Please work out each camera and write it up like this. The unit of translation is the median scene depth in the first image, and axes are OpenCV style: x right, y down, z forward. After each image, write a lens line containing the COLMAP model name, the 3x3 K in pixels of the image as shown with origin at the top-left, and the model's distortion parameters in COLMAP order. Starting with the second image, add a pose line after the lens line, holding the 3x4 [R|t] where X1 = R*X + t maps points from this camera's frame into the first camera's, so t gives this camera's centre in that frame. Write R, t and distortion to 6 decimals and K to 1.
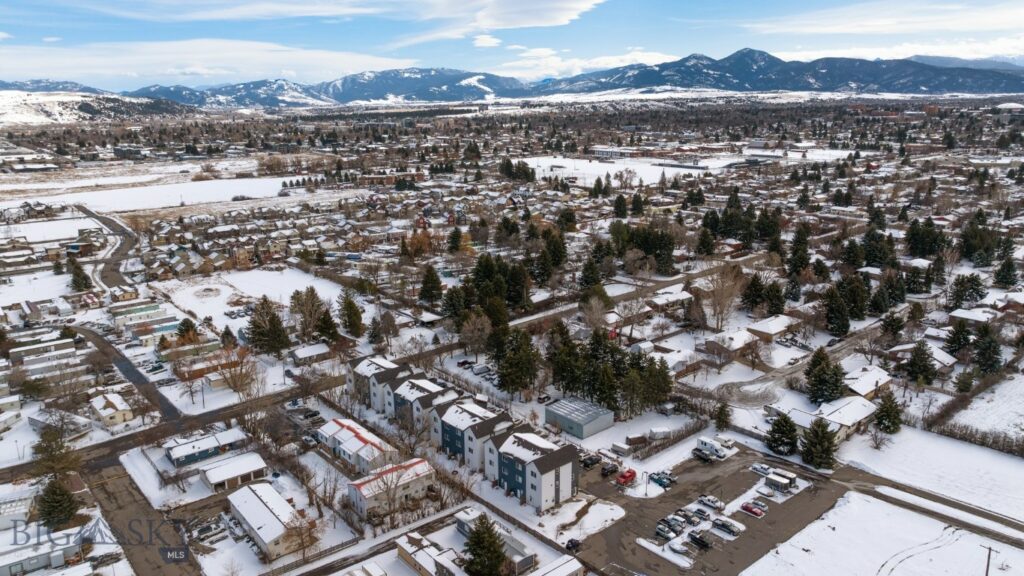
lens RADIAL K [[711.1, 0, 512.0], [0, 711.1, 288.0], [0, 0, 1]] dist [-0.049002, 0.053387]
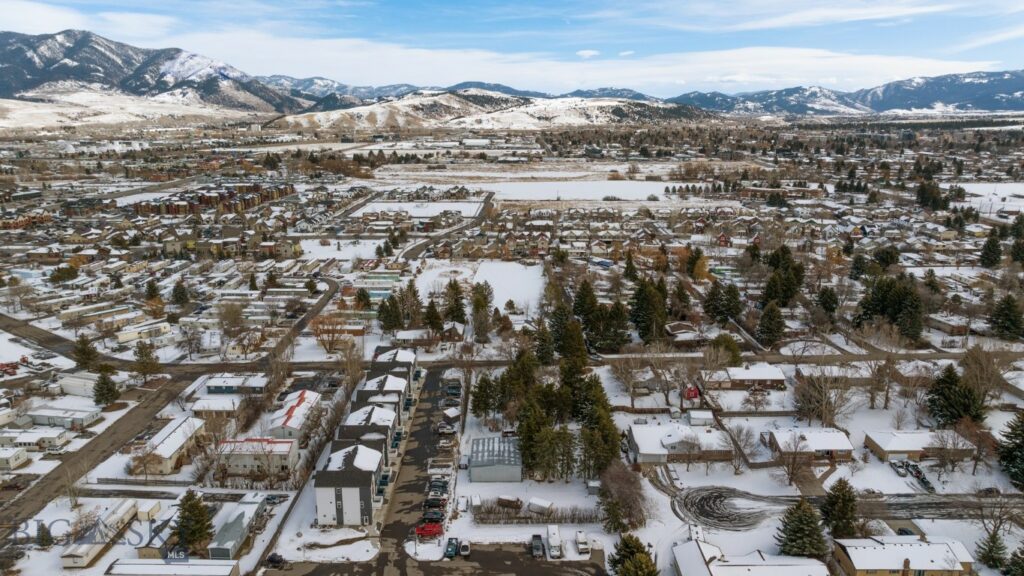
lens RADIAL K [[711.1, 0, 512.0], [0, 711.1, 288.0], [0, 0, 1]] dist [-0.049002, 0.053387]
pose [[0.764901, 0.164867, -0.622692, 0.136991], [-0.170584, 0.984023, 0.050994, -0.017707], [0.621151, 0.067216, 0.780803, 0.064179]]
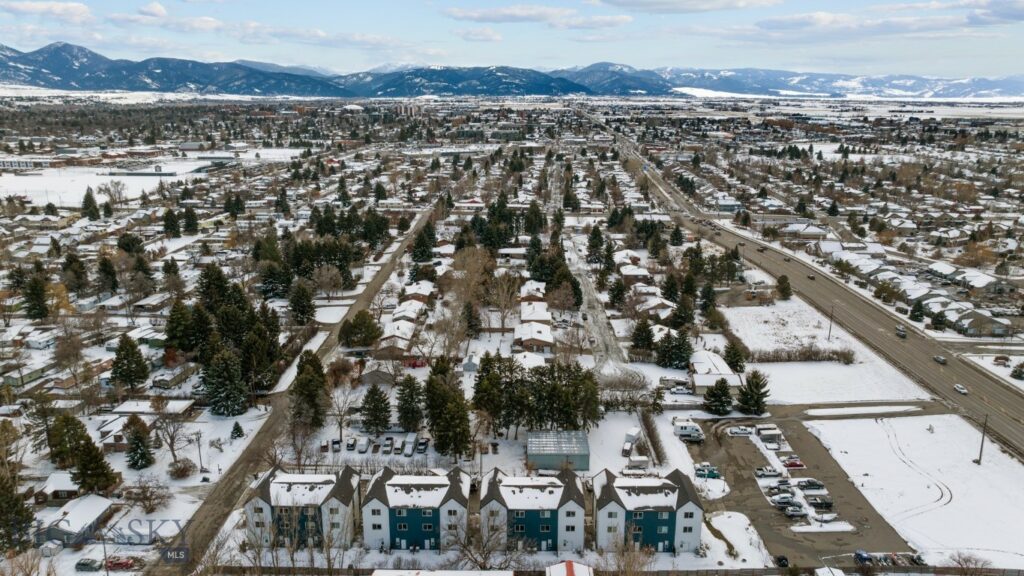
lens RADIAL K [[711.1, 0, 512.0], [0, 711.1, 288.0], [0, 0, 1]] dist [-0.049002, 0.053387]
pose [[0.659425, -0.177860, 0.730428, -0.119338], [0.178715, 0.980844, 0.077494, -0.020347], [-0.730219, 0.079436, 0.678579, 0.092416]]
